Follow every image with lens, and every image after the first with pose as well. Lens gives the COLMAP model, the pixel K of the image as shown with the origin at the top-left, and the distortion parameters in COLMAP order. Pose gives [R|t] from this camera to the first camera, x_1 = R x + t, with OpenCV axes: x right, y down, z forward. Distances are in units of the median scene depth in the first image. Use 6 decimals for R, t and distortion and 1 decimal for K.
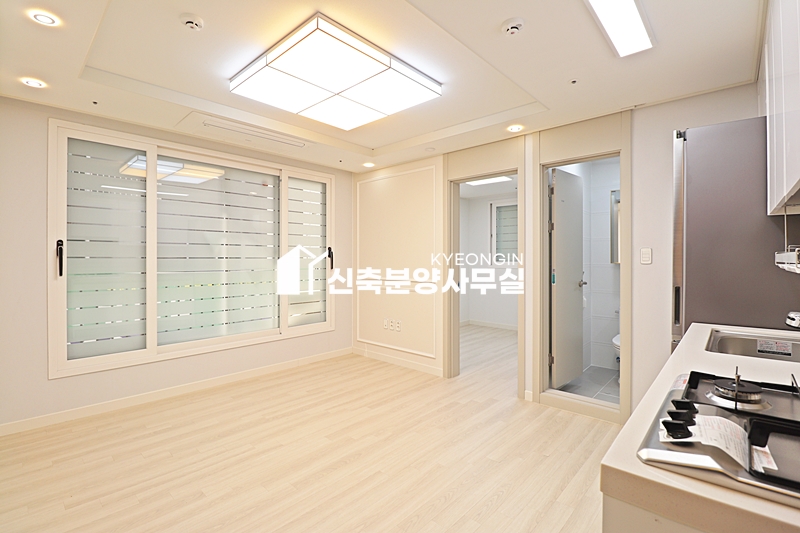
lens RADIAL K [[370.3, 0, 403.6], [0, 370.3, 258.4], [0, 0, 1]] dist [-0.010308, -0.003114]
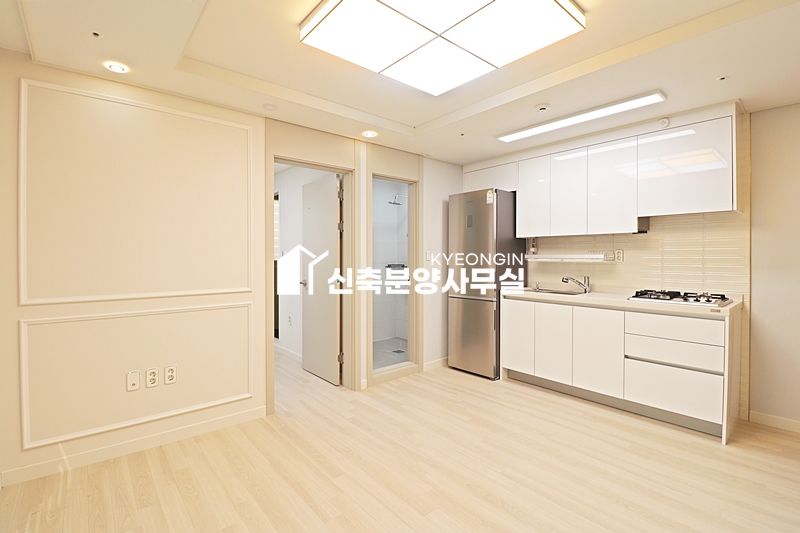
lens RADIAL K [[370.3, 0, 397.2], [0, 370.3, 260.2], [0, 0, 1]] dist [-0.010308, -0.003114]
pose [[0.119966, -0.012317, 0.992702, -0.808602], [-0.001112, 0.999921, 0.012541, -0.005897], [-0.992777, -0.002608, 0.119943, 0.869501]]
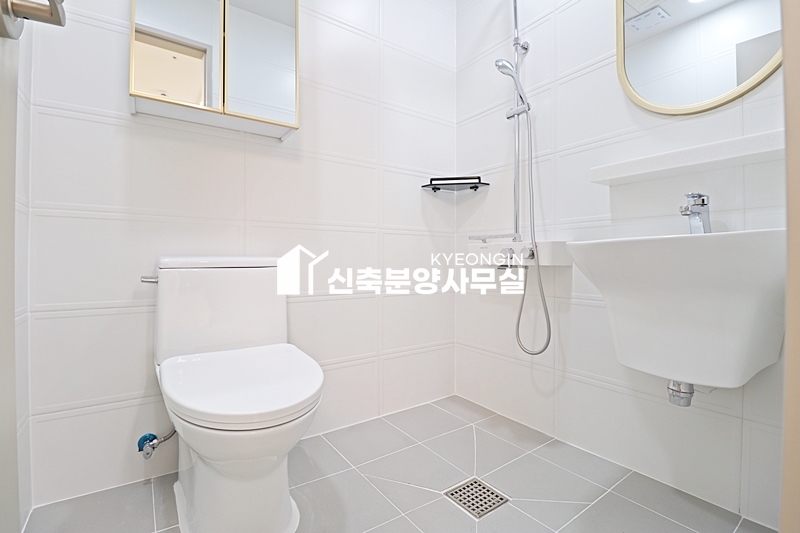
lens RADIAL K [[370.3, 0, 402.4], [0, 370.3, 264.9], [0, 0, 1]] dist [-0.010308, -0.003114]
pose [[0.214443, -0.000484, 0.976736, 0.505886], [0.000030, 1.000000, 0.000489, 0.190581], [-0.976737, -0.000076, 0.214443, 1.084272]]
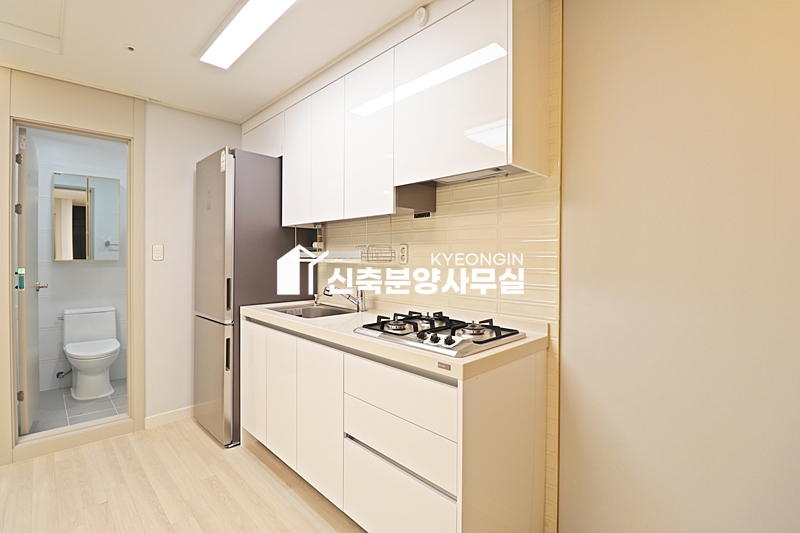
lens RADIAL K [[370.3, 0, 401.2], [0, 370.3, 262.4], [0, 0, 1]] dist [-0.010308, -0.003114]
pose [[0.063916, -0.014526, 0.997850, -0.282598], [-0.006068, 0.999870, 0.014944, 0.000852], [-0.997937, -0.007010, 0.063820, 0.251971]]
